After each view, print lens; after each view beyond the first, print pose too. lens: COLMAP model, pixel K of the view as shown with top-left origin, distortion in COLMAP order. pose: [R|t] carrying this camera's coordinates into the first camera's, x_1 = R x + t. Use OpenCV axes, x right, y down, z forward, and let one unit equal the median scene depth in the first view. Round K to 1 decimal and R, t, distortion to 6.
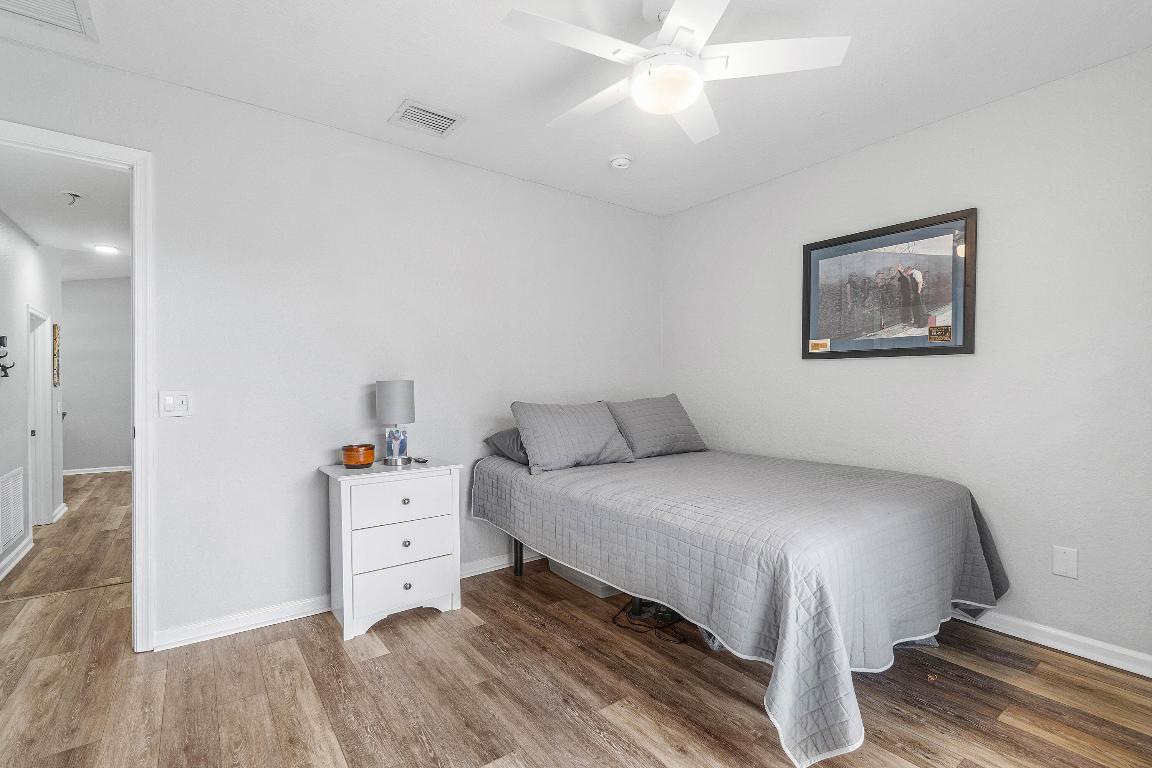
lens RADIAL K [[514.9, 0, 565.8], [0, 514.9, 395.5], [0, 0, 1]] dist [-0.006532, 0.003548]
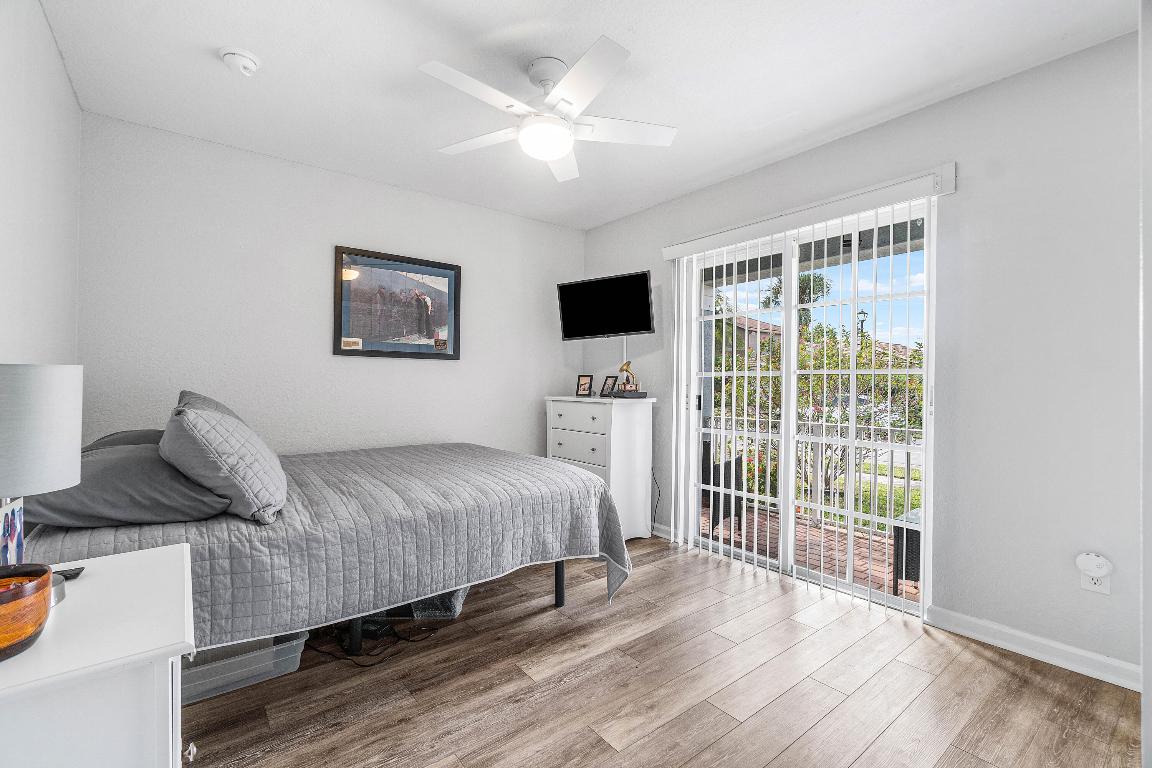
lens RADIAL K [[514.9, 0, 572.5], [0, 514.9, 389.9], [0, 0, 1]] dist [-0.006532, 0.003548]
pose [[-0.036818, -0.012440, 0.999245, -0.732455], [0.019952, 0.999714, 0.013181, -0.005346], [-0.999123, 0.020422, -0.036559, 0.692205]]
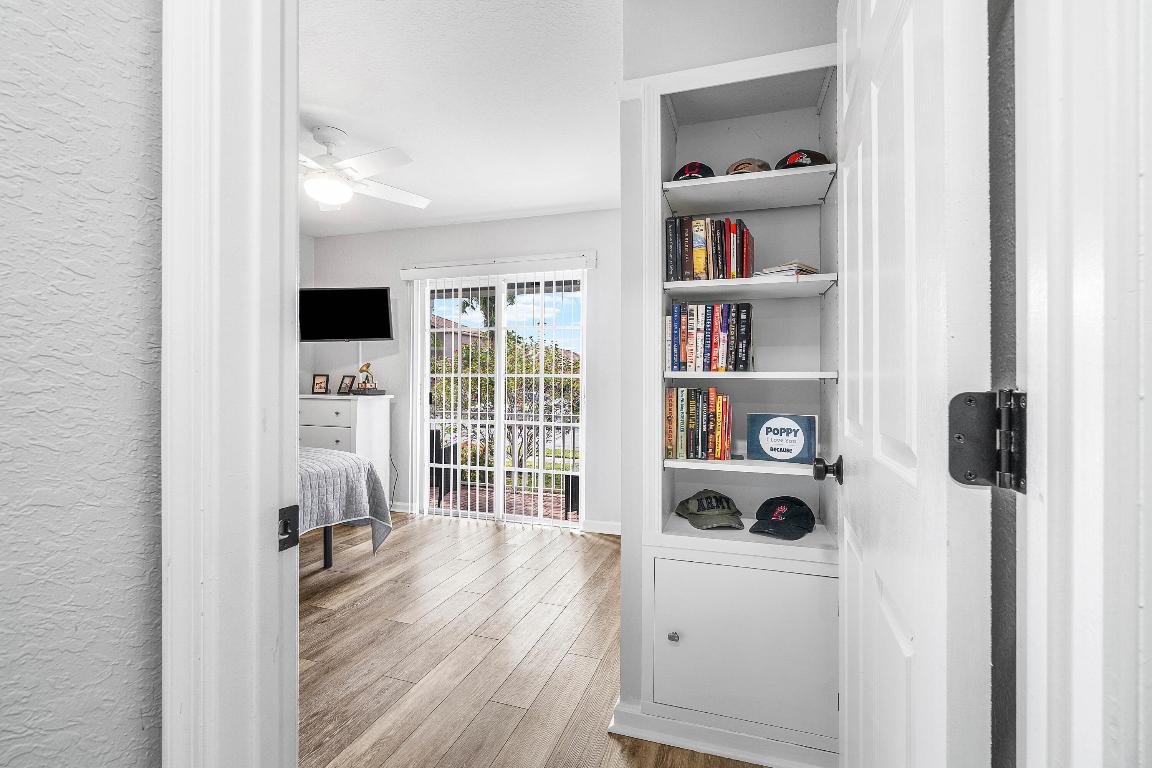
lens RADIAL K [[514.9, 0, 580.3], [0, 514.9, 392.6], [0, 0, 1]] dist [-0.006532, 0.003548]
pose [[-0.584396, -0.017075, 0.811289, -1.068092], [0.011063, 0.999518, 0.029005, -0.009800], [-0.811393, 0.025926, -0.583925, 0.916077]]
